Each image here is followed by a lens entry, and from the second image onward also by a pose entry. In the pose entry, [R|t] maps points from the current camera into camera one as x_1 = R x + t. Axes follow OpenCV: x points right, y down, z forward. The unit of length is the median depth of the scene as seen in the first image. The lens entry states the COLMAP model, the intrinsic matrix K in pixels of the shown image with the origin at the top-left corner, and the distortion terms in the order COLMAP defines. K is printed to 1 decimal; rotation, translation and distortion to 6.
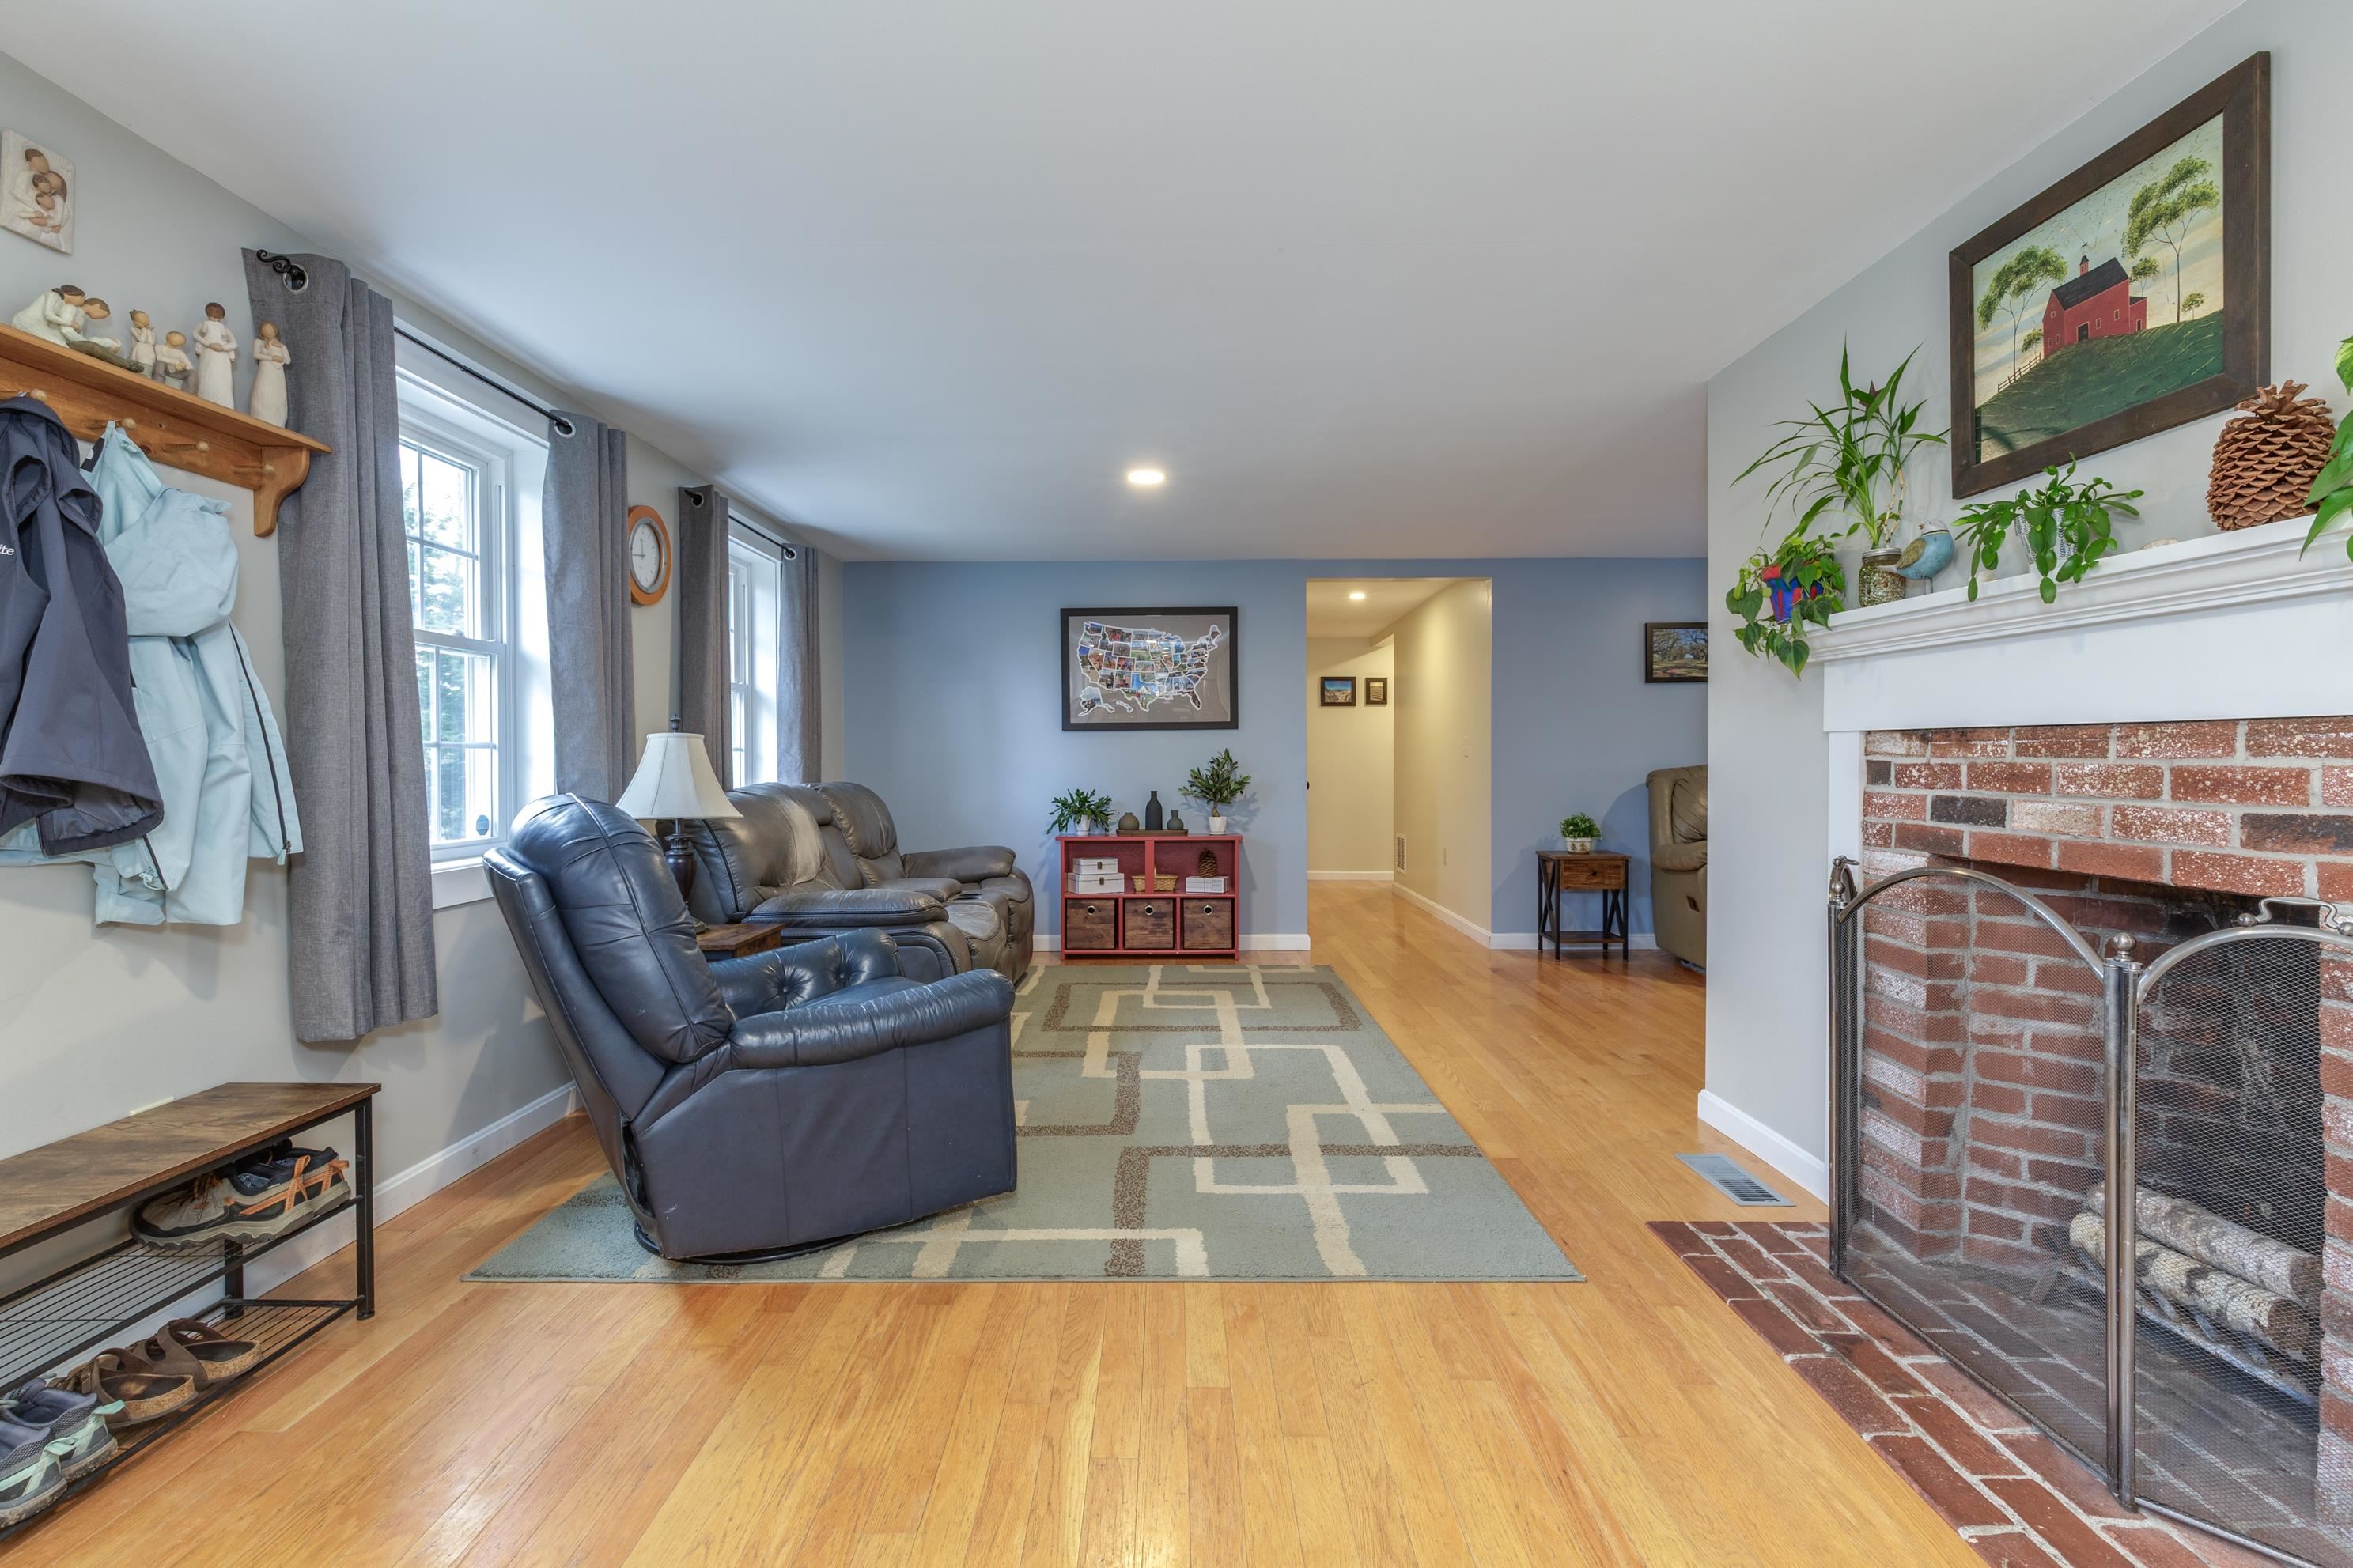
lens RADIAL K [[1060.4, 0, 1177.4], [0, 1060.4, 787.8], [0, 0, 1]] dist [0.010198, -0.002619]
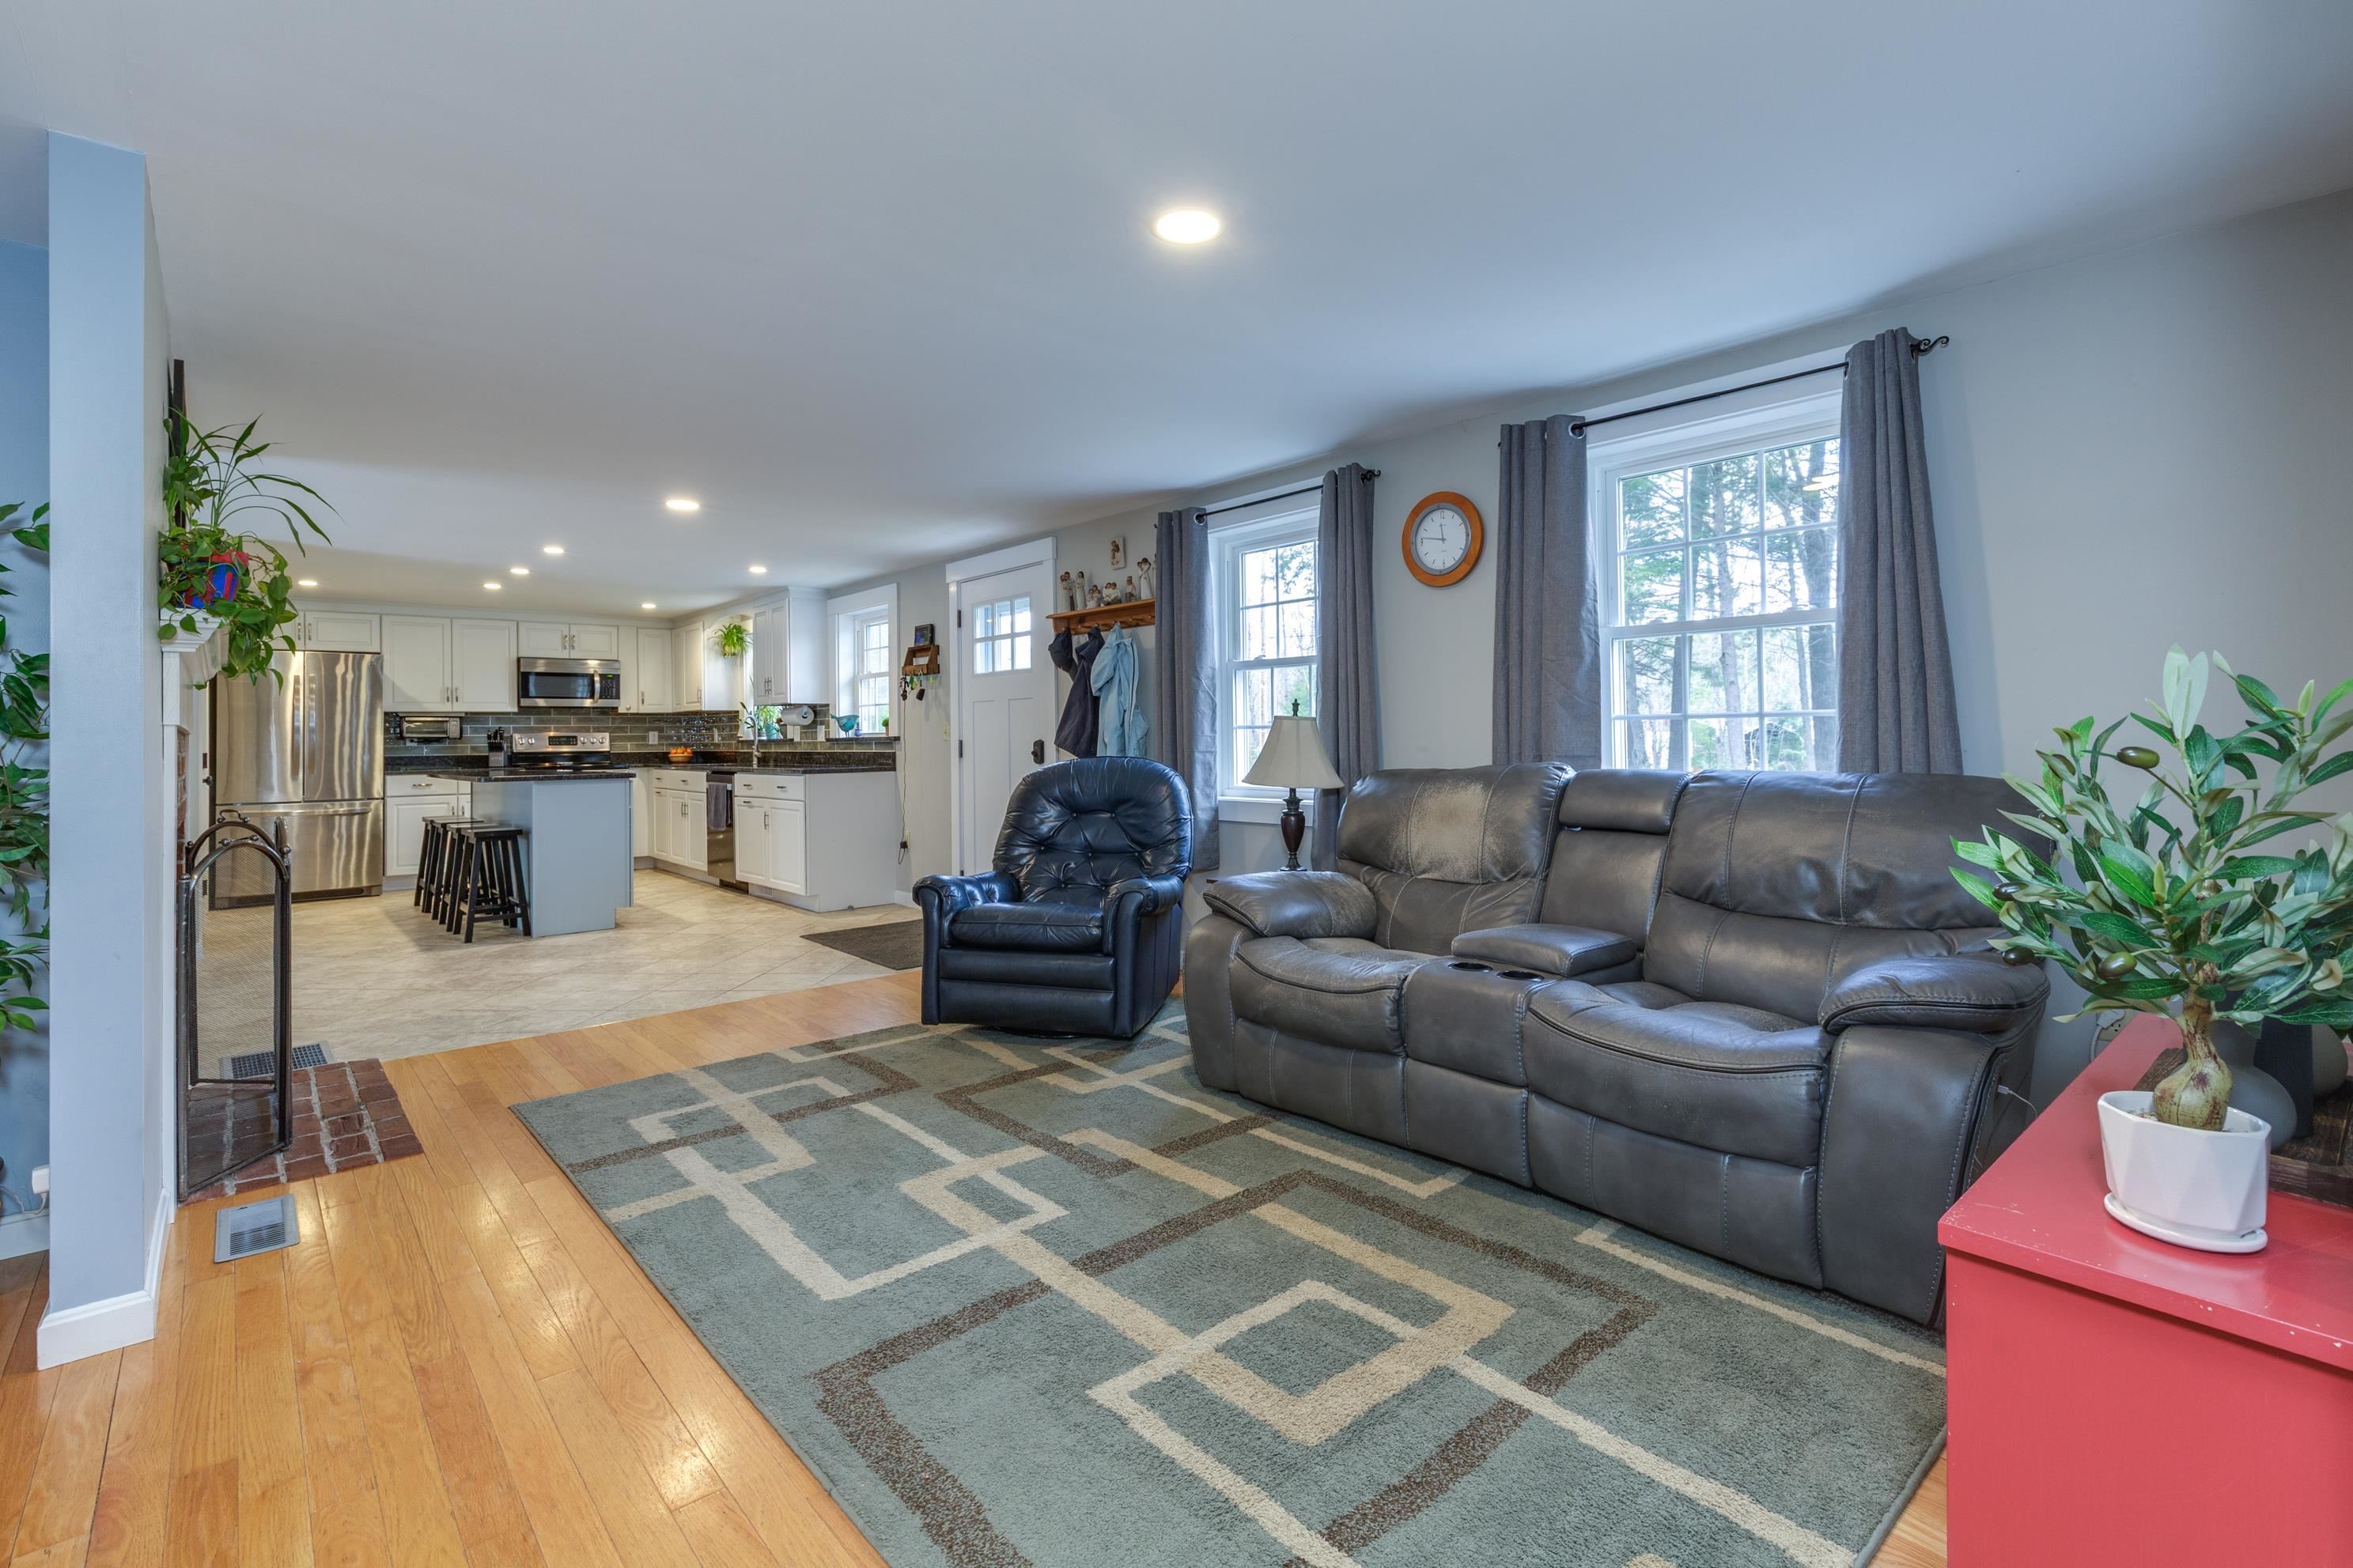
lens RADIAL K [[1060.4, 0, 1169.3], [0, 1060.4, 743.7], [0, 0, 1]] dist [0.010198, -0.002619]
pose [[-0.755505, 0.016174, -0.654943, 0.250379], [-0.004414, 0.999547, 0.029775, -0.031214], [0.655128, 0.025386, -0.755091, 1.037335]]
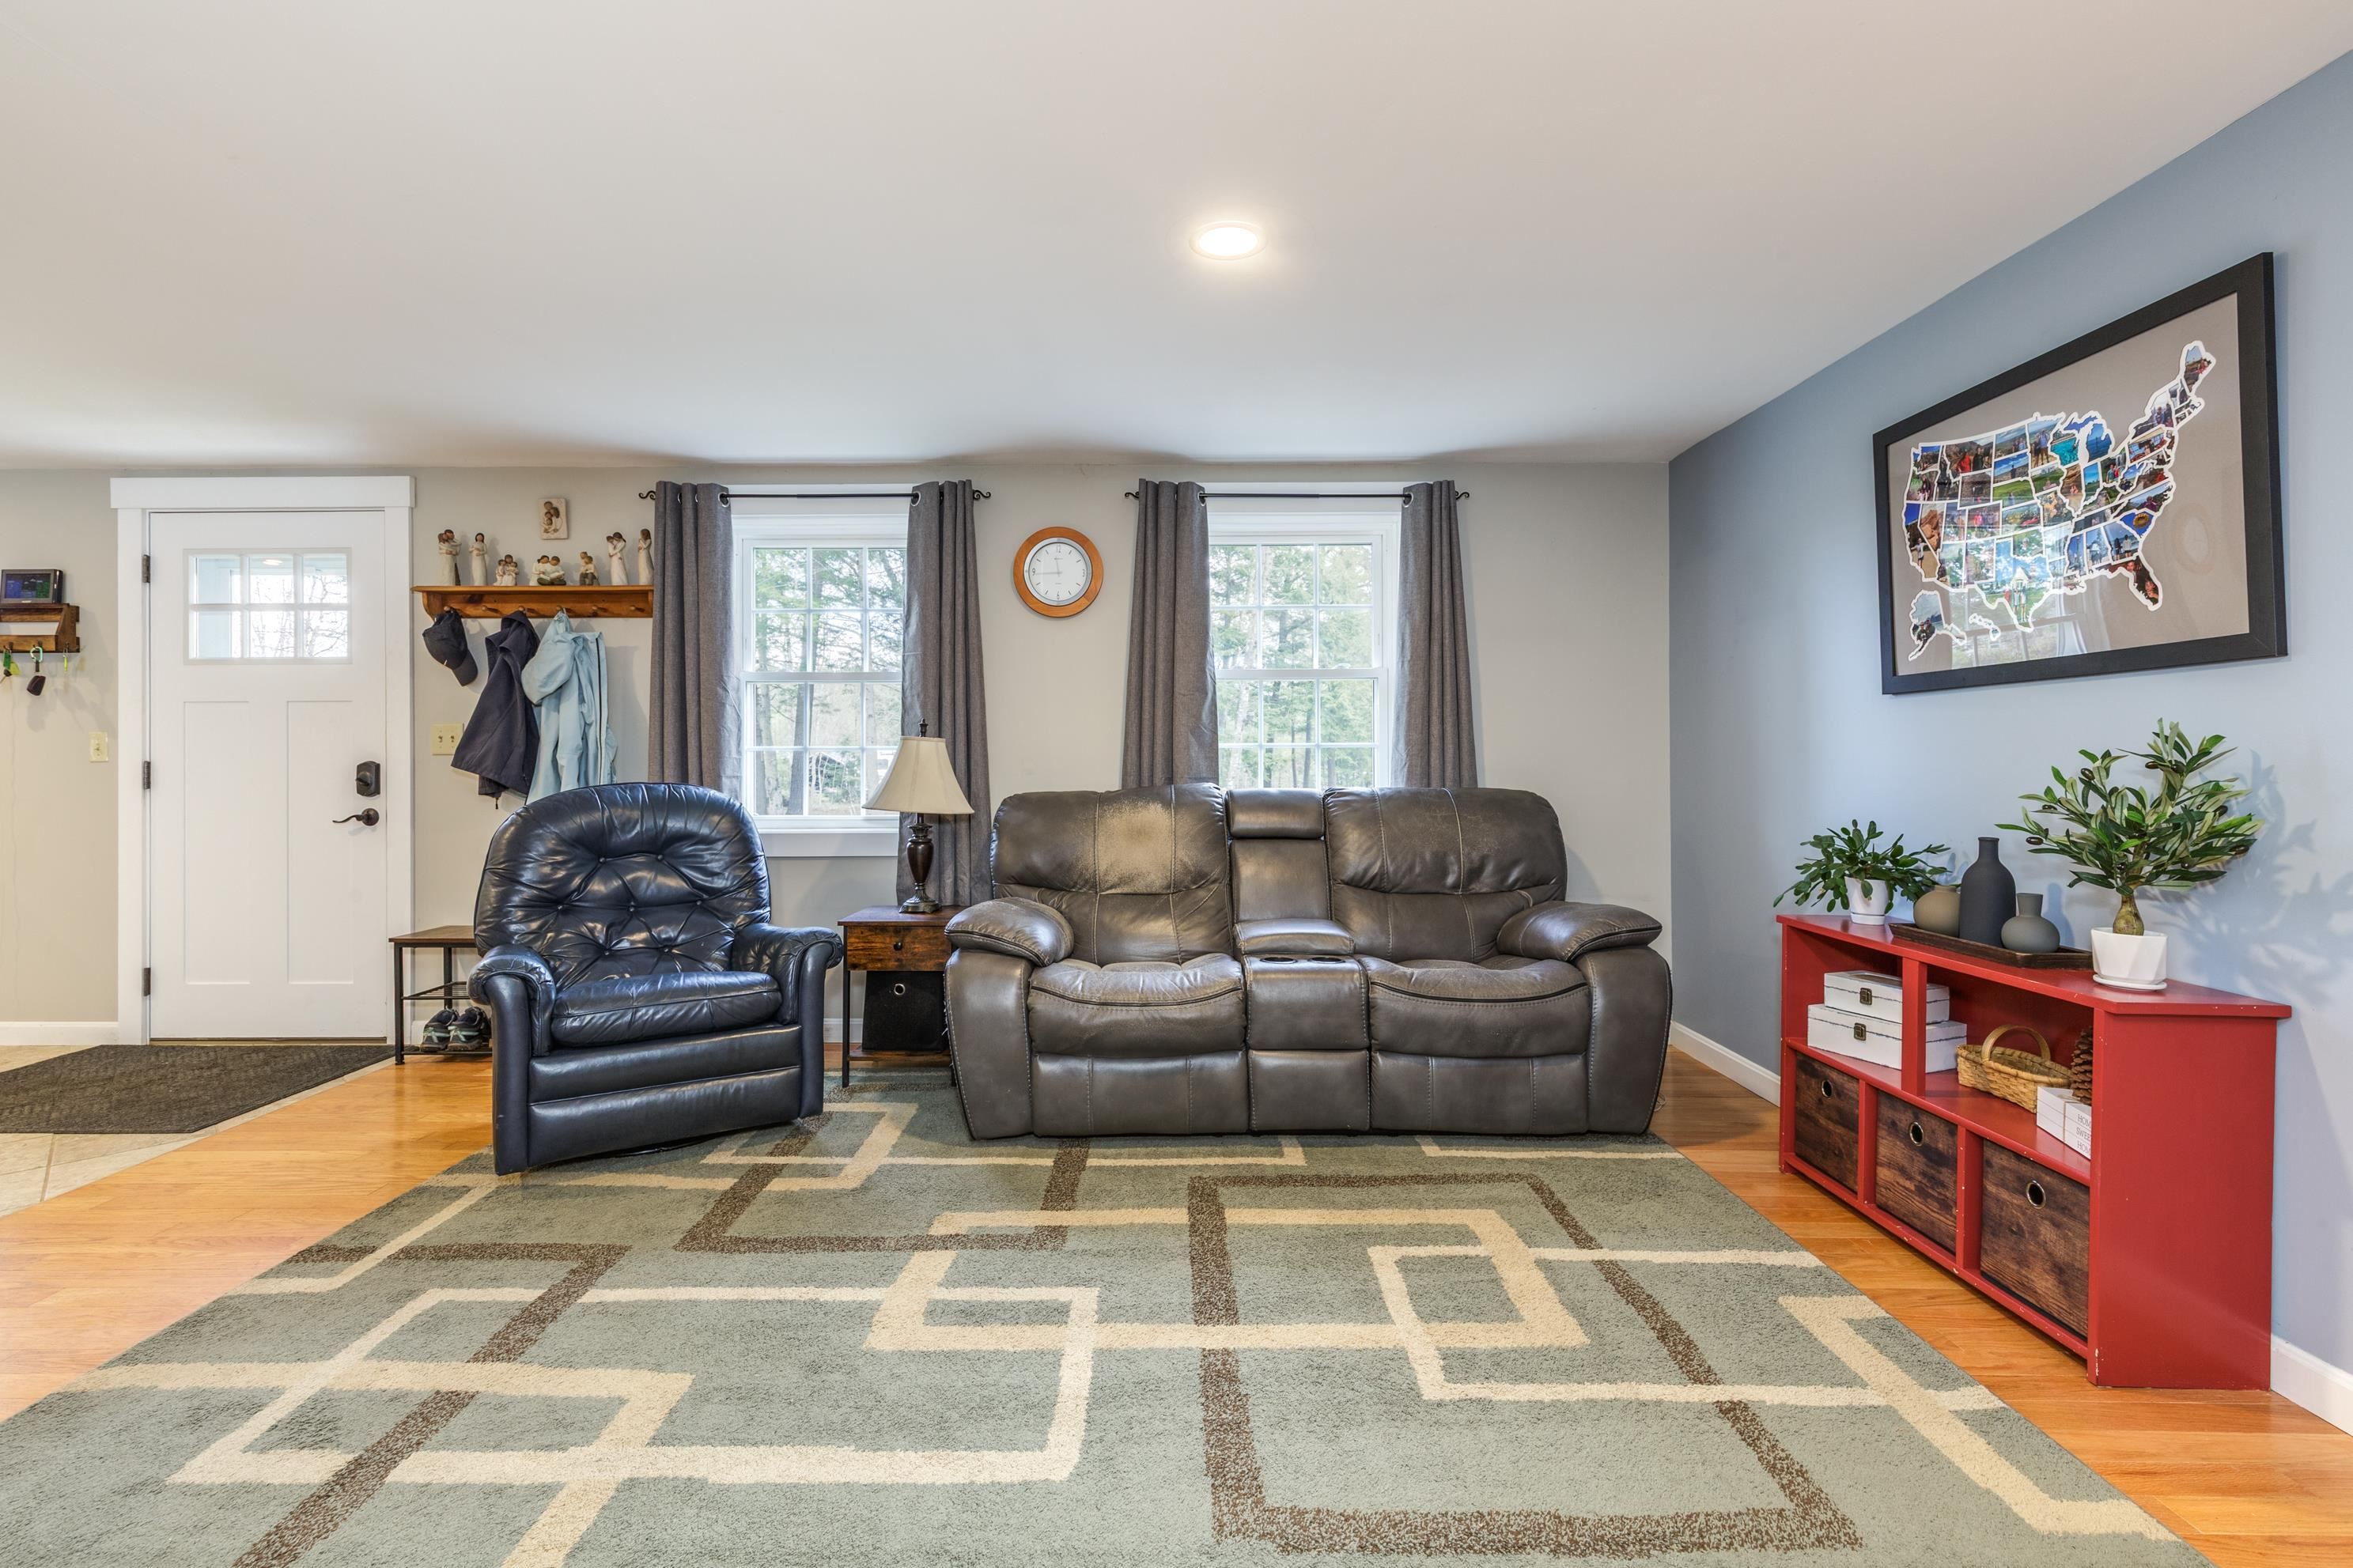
lens RADIAL K [[1060.4, 0, 1144.9], [0, 1060.4, 762.4], [0, 0, 1]] dist [0.010198, -0.002619]
pose [[-0.021152, 0.002295, -0.999774, 0.380395], [-0.024704, 0.999691, 0.002818, -0.018338], [0.999471, 0.024758, -0.021089, 0.714992]]
